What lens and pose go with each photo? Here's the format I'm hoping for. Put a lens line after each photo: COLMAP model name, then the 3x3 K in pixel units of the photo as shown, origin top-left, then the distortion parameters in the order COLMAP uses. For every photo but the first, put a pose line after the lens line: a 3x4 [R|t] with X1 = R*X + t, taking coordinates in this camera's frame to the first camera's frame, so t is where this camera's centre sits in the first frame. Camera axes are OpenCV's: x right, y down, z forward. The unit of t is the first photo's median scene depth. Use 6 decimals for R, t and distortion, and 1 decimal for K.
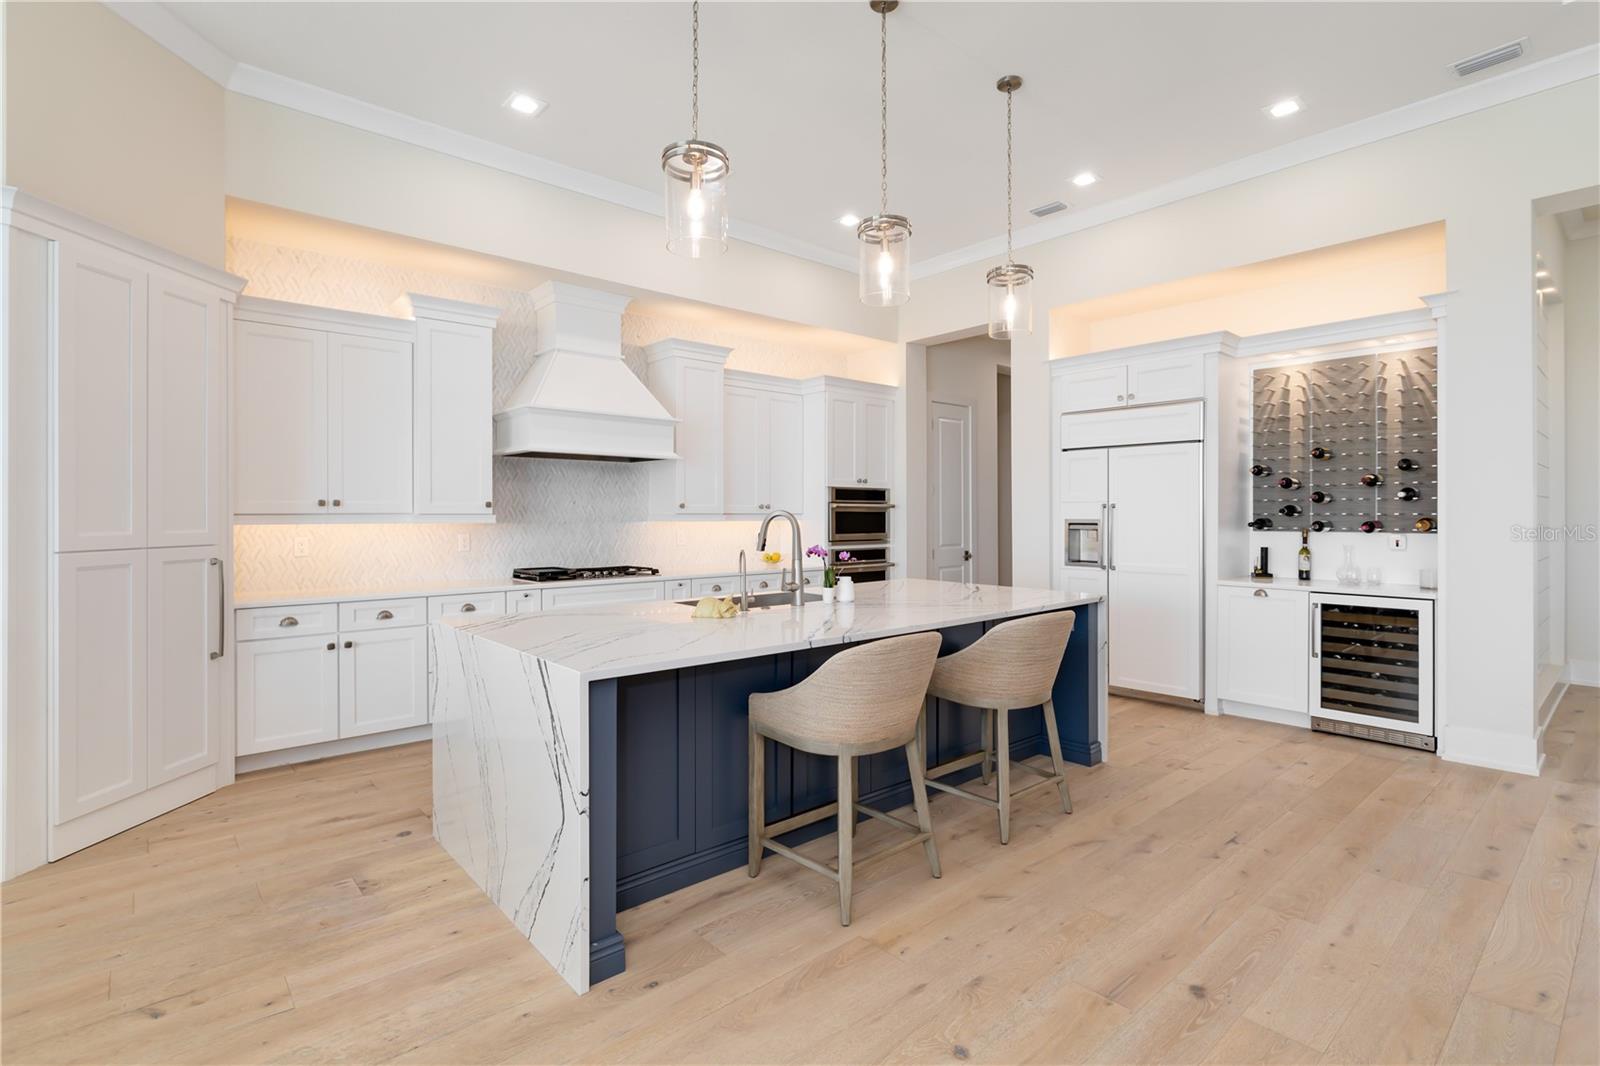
lens RADIAL K [[753.4, 0, 801.8], [0, 753.4, 510.8], [0, 0, 1]] dist [-0.003681, -0.000372]
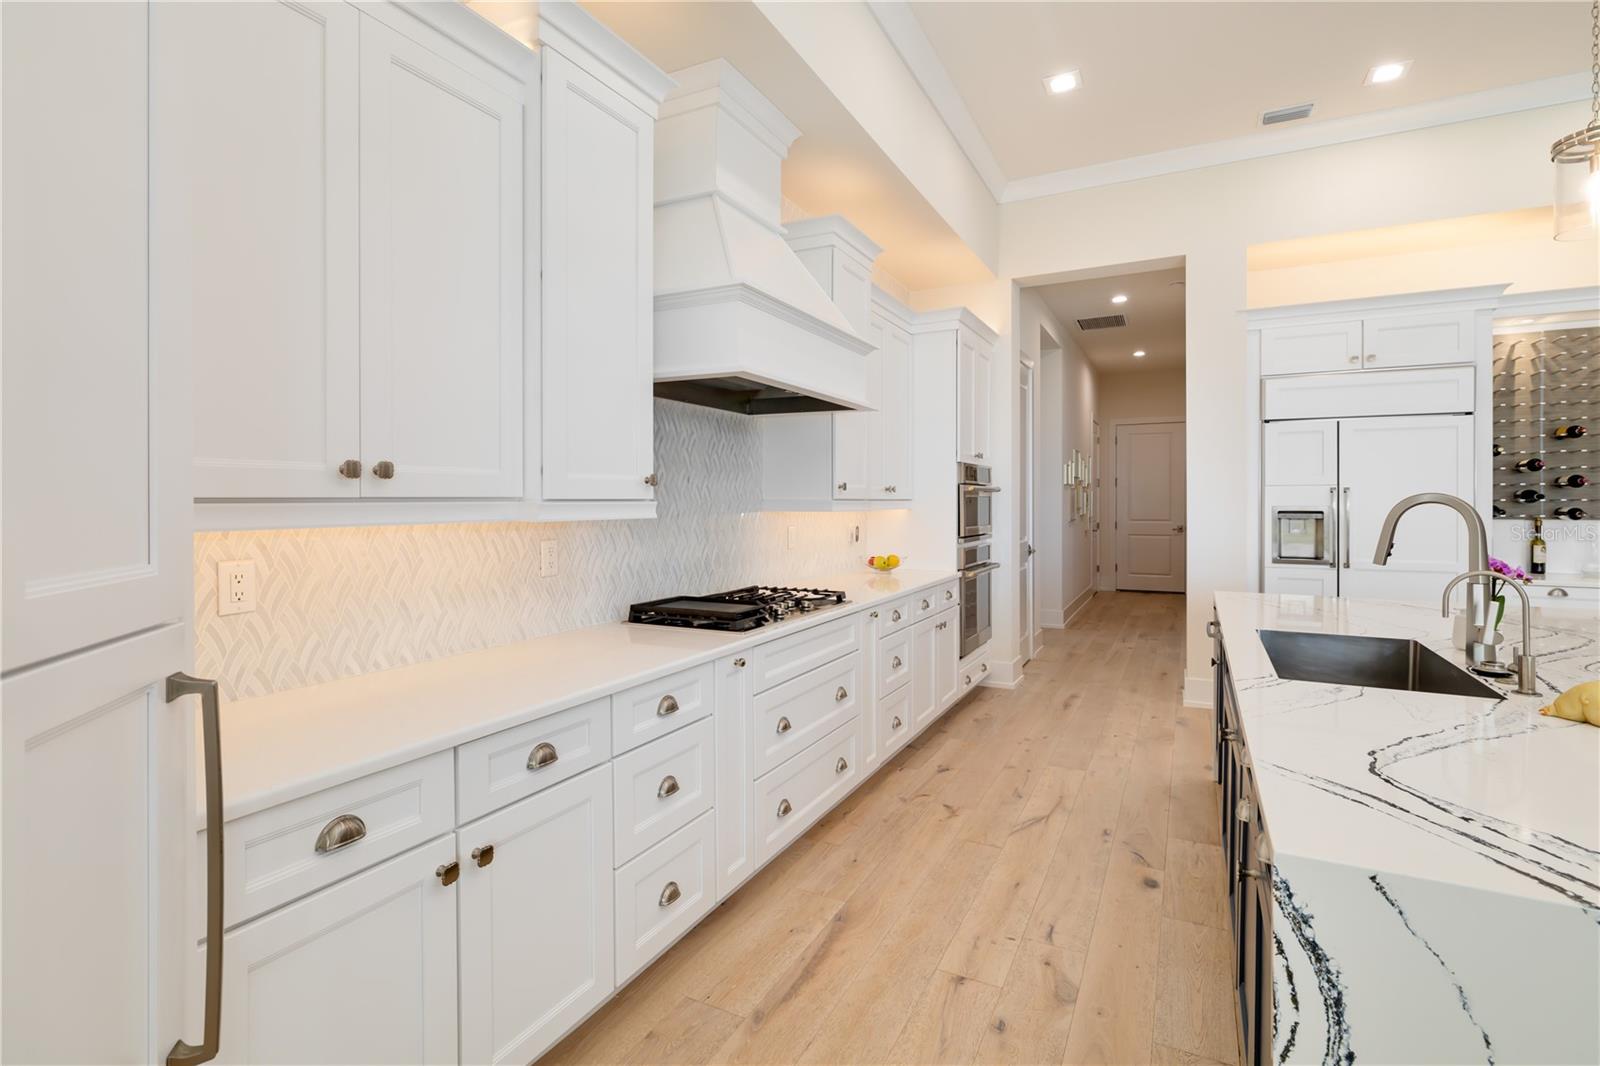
lens RADIAL K [[753.4, 0, 801.8], [0, 753.4, 510.8], [0, 0, 1]] dist [-0.003681, -0.000372]
pose [[0.932446, -0.004858, 0.361278, -0.476328], [-0.001963, 0.999827, 0.018511, 0.002198], [-0.361305, -0.017970, 0.932275, 0.488220]]
